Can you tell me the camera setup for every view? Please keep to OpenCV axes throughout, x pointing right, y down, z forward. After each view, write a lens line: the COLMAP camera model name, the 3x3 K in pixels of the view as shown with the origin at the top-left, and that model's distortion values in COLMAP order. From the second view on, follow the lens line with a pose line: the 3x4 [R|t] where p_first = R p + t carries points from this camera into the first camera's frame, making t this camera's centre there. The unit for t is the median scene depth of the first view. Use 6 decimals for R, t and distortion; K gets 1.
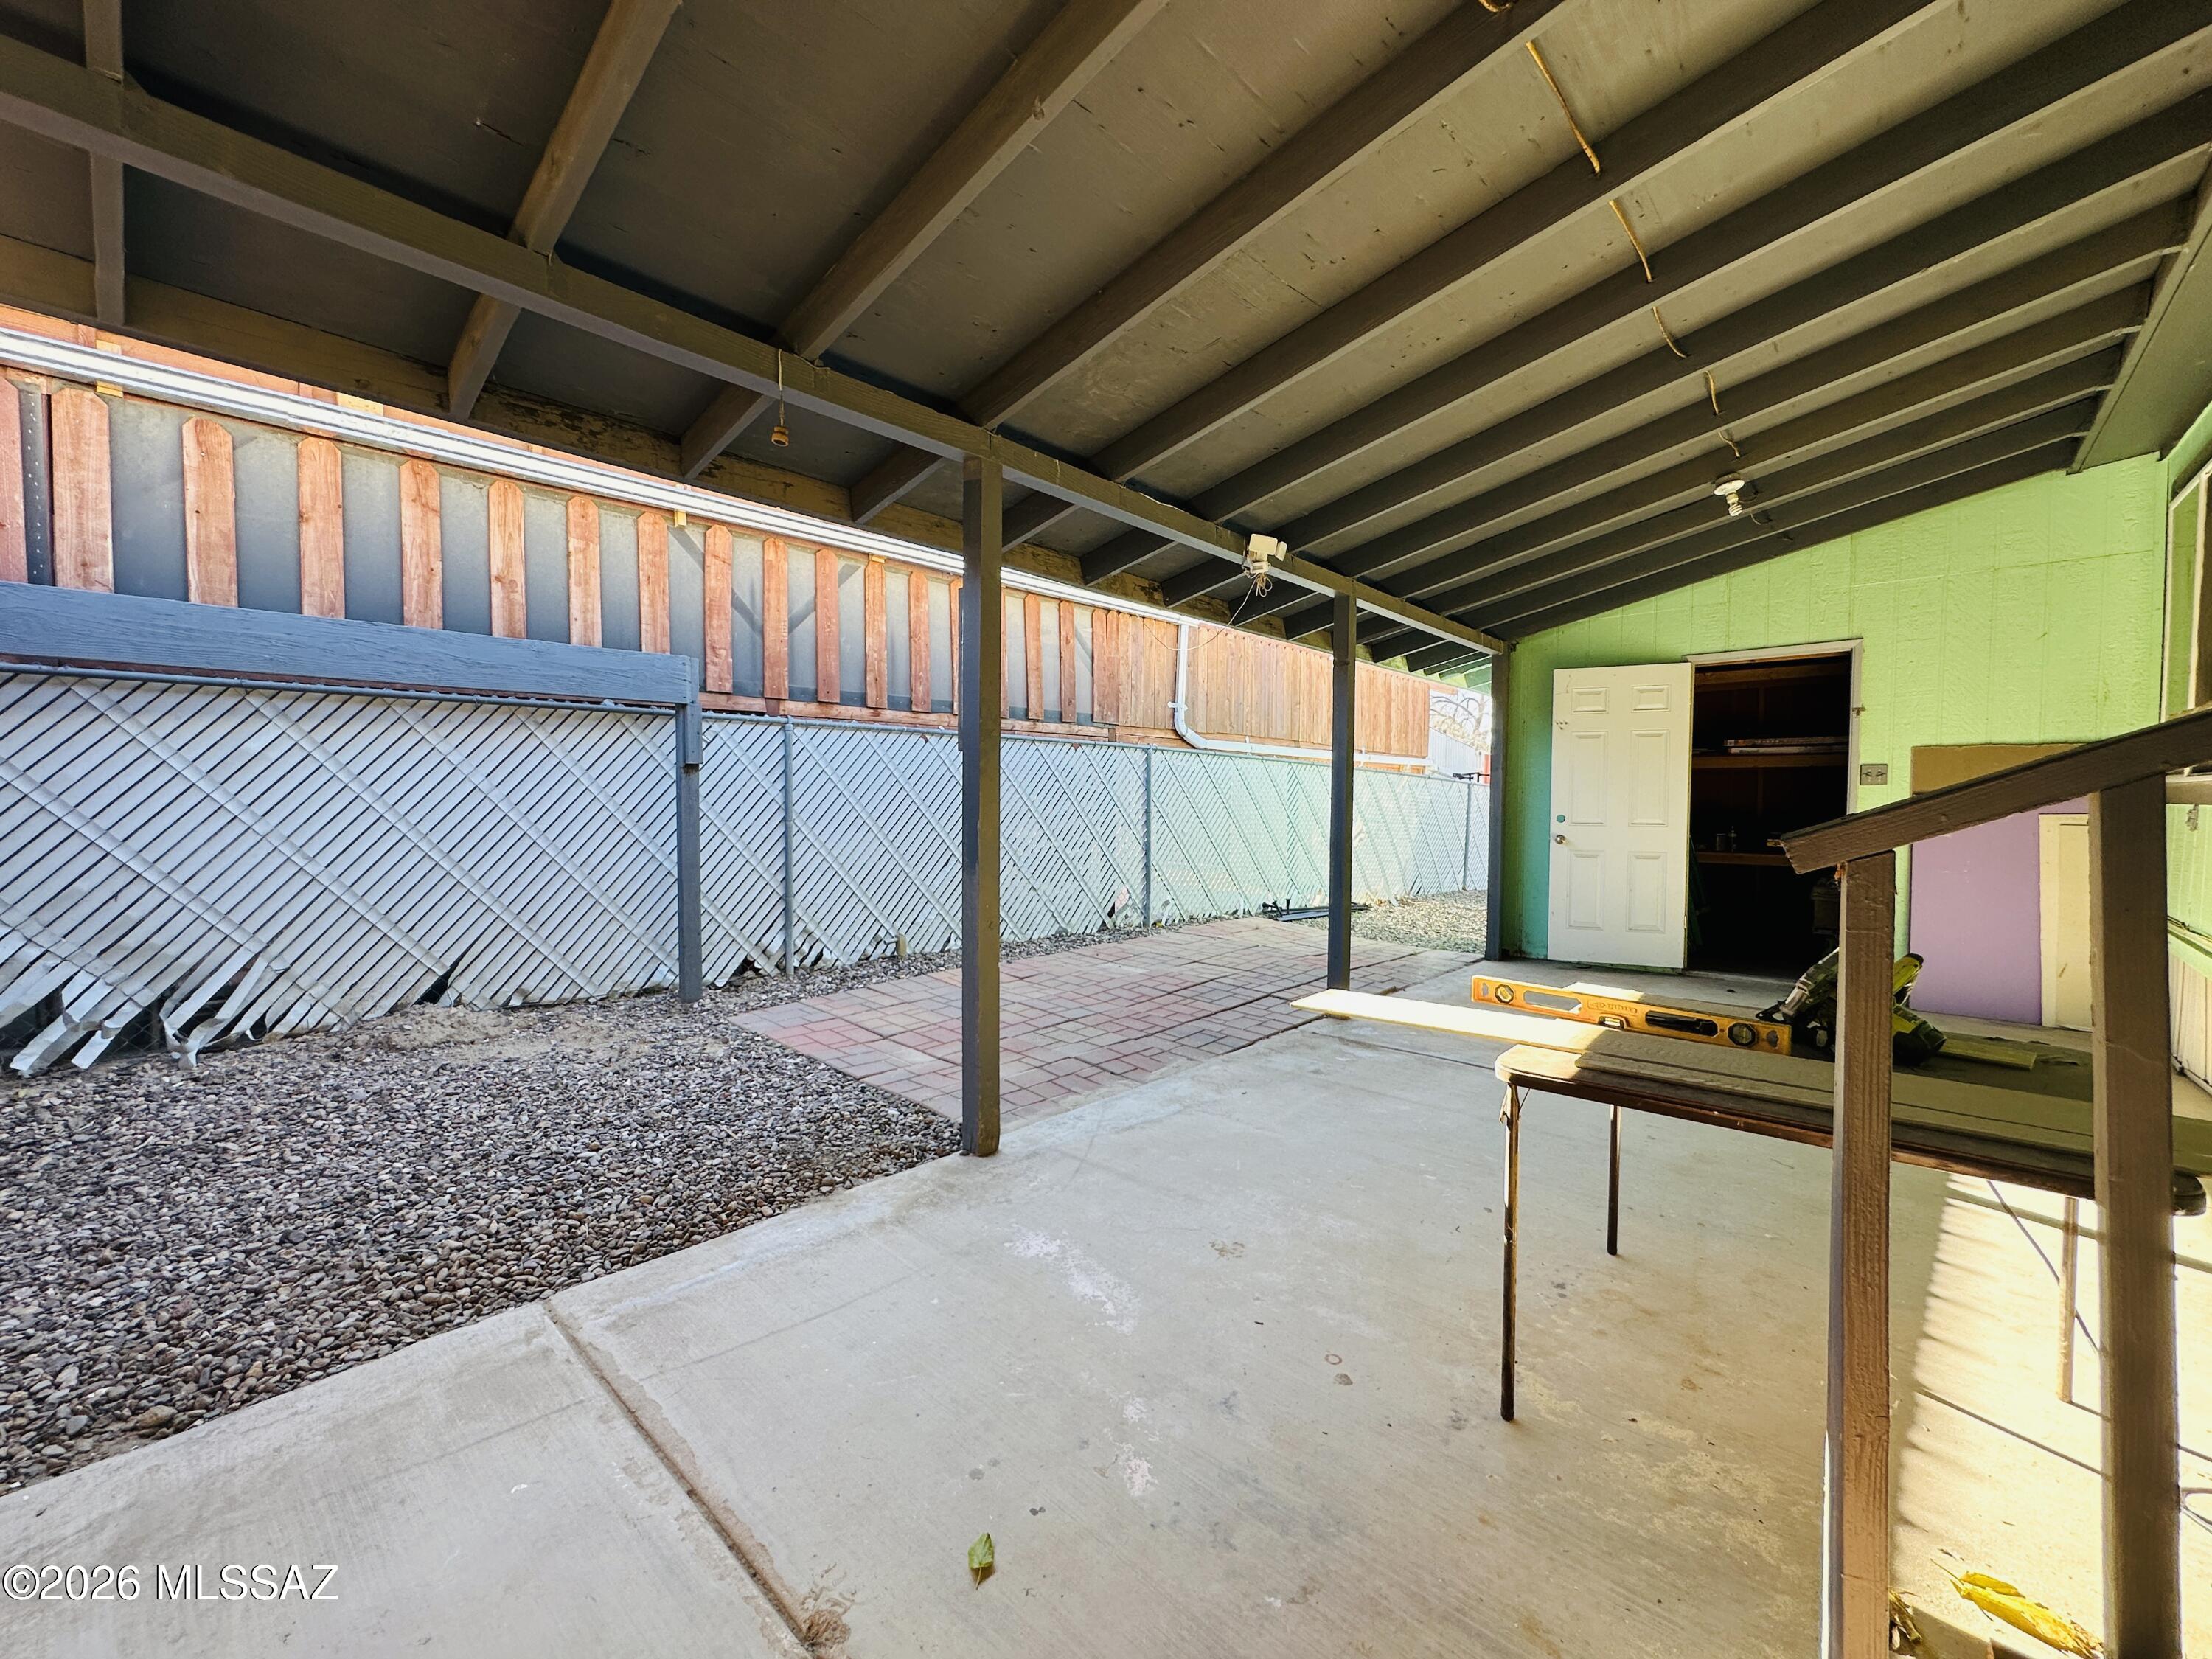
lens RADIAL K [[882.6, 0, 1106.6], [0, 882.6, 822.2], [0, 0, 1]] dist [-0.002975, -0.000069]
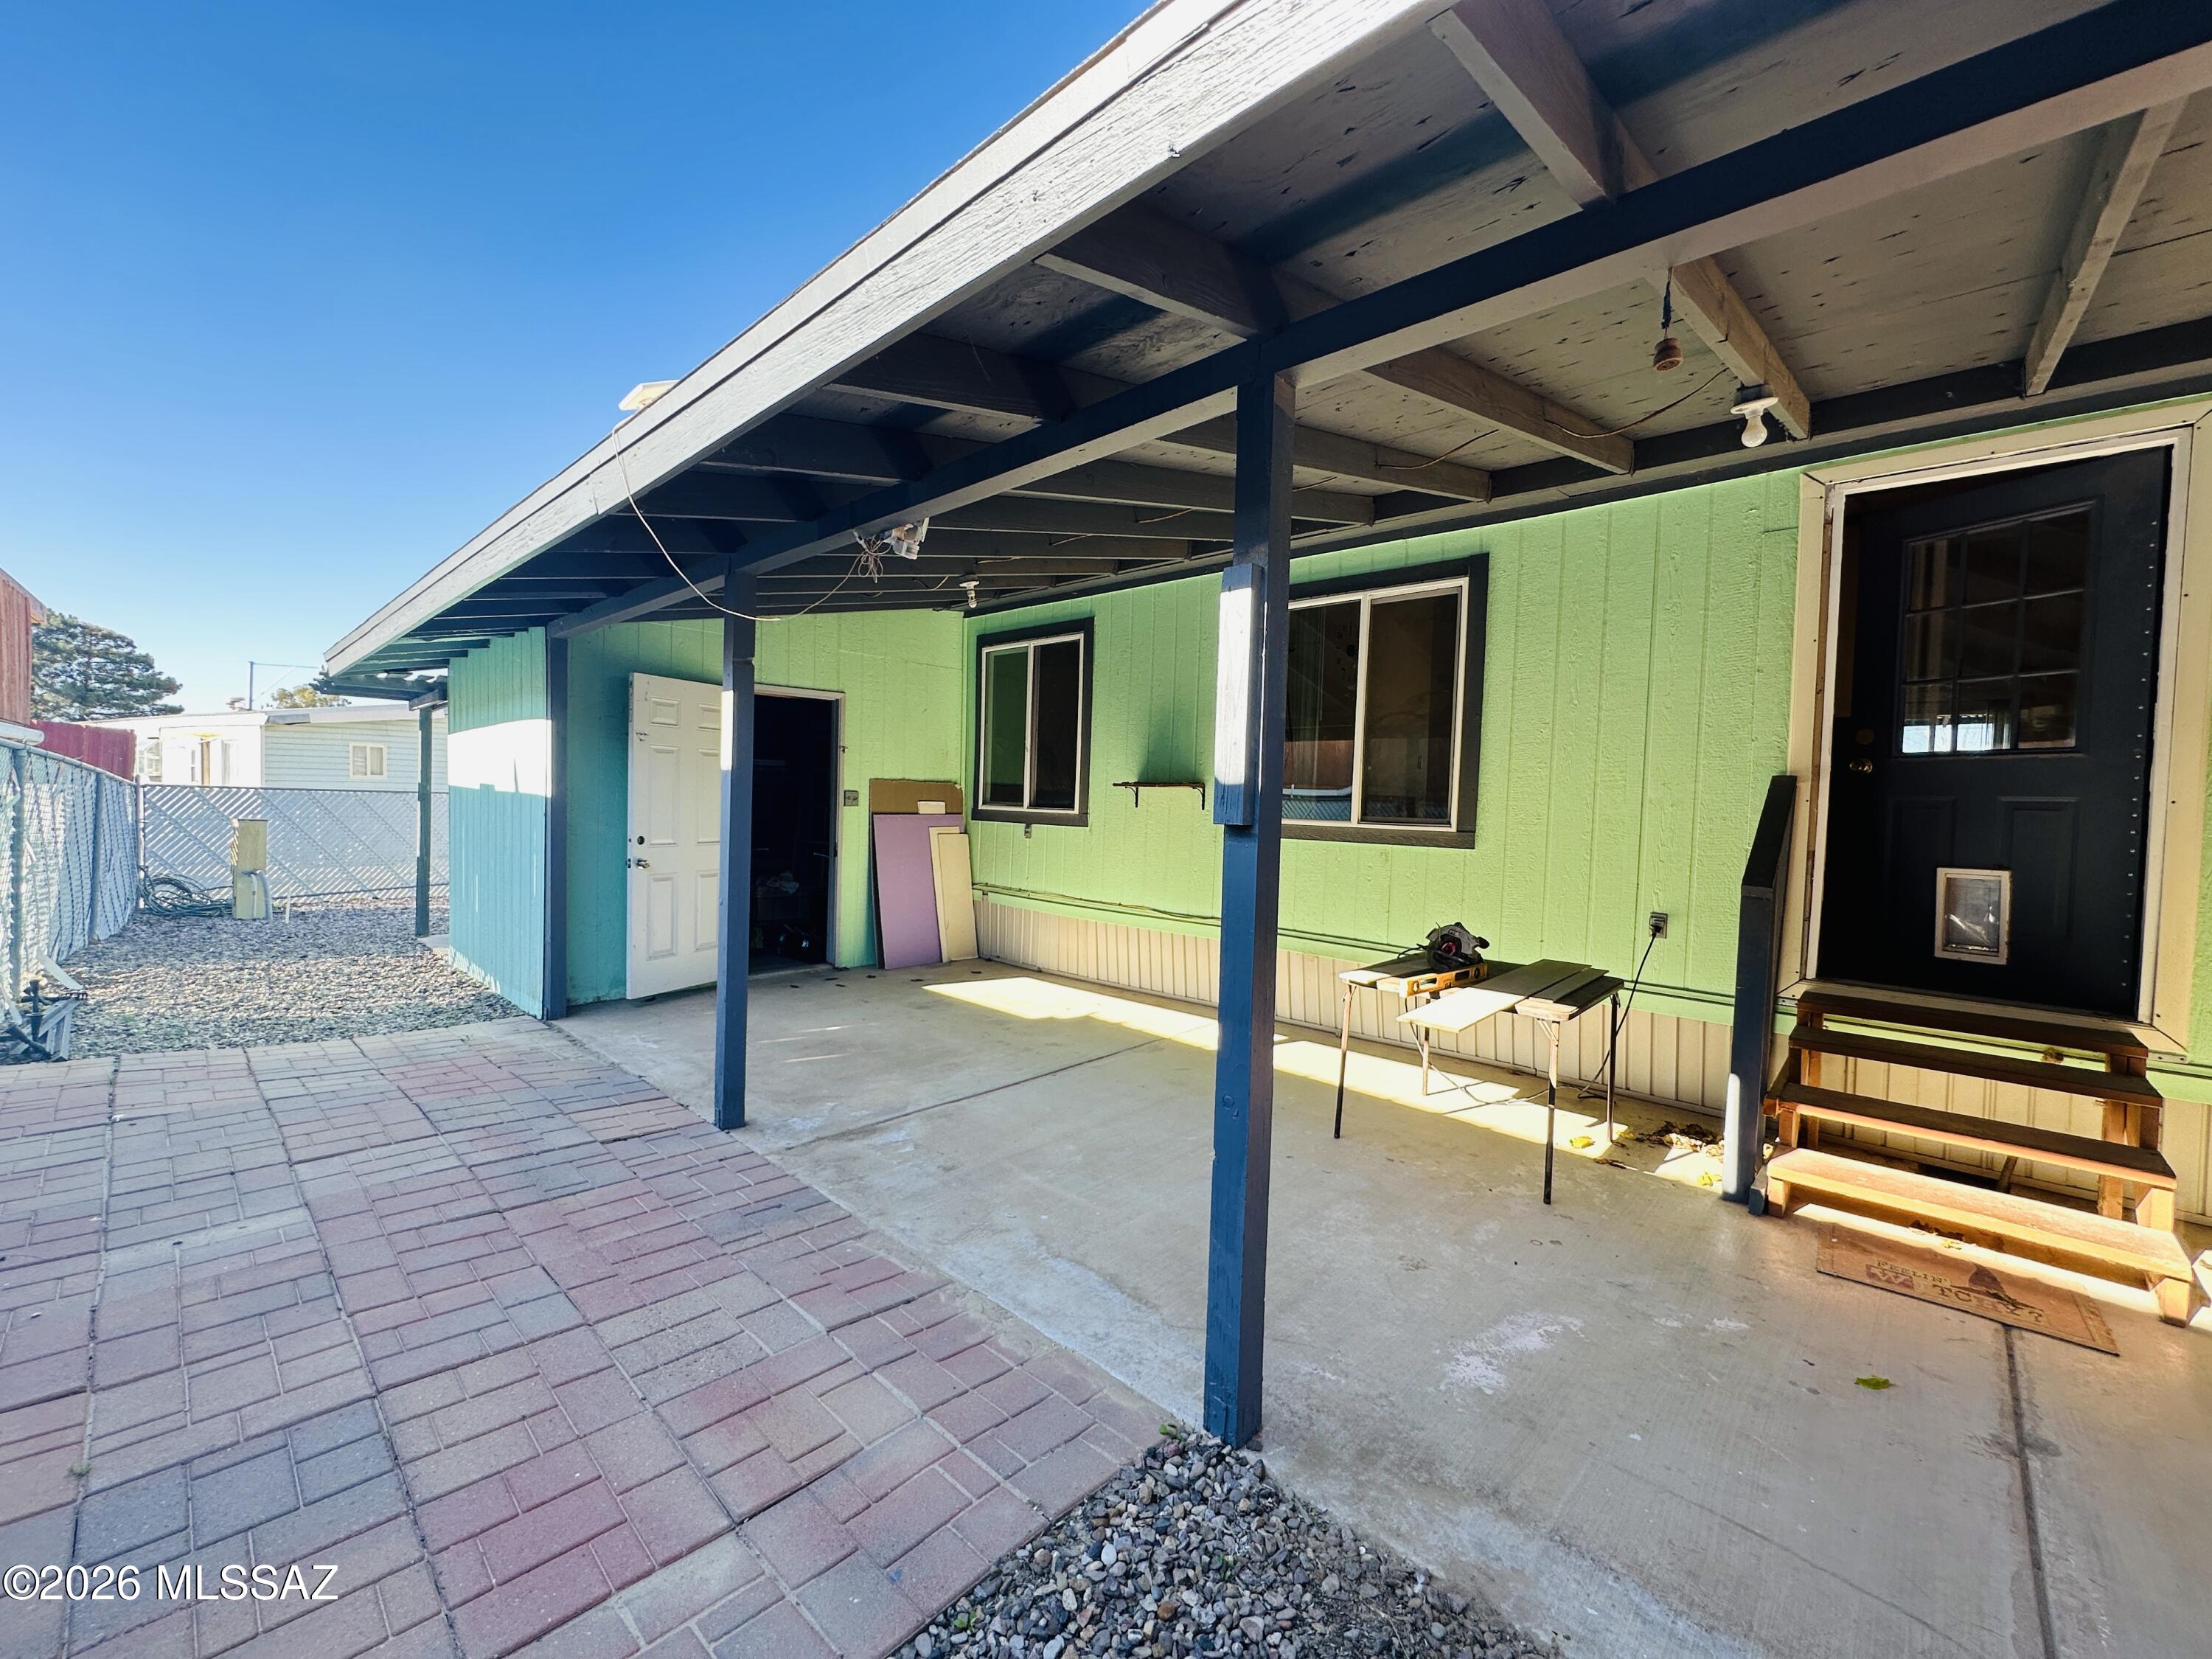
lens RADIAL K [[882.6, 0, 1106.2], [0, 882.6, 827.0], [0, 0, 1]] dist [-0.002975, -0.000069]
pose [[0.007258, -0.031908, 0.999464, -0.595115], [-0.000352, 0.999491, 0.031912, -0.073385], [-0.999974, -0.000584, 0.007243, 0.830274]]
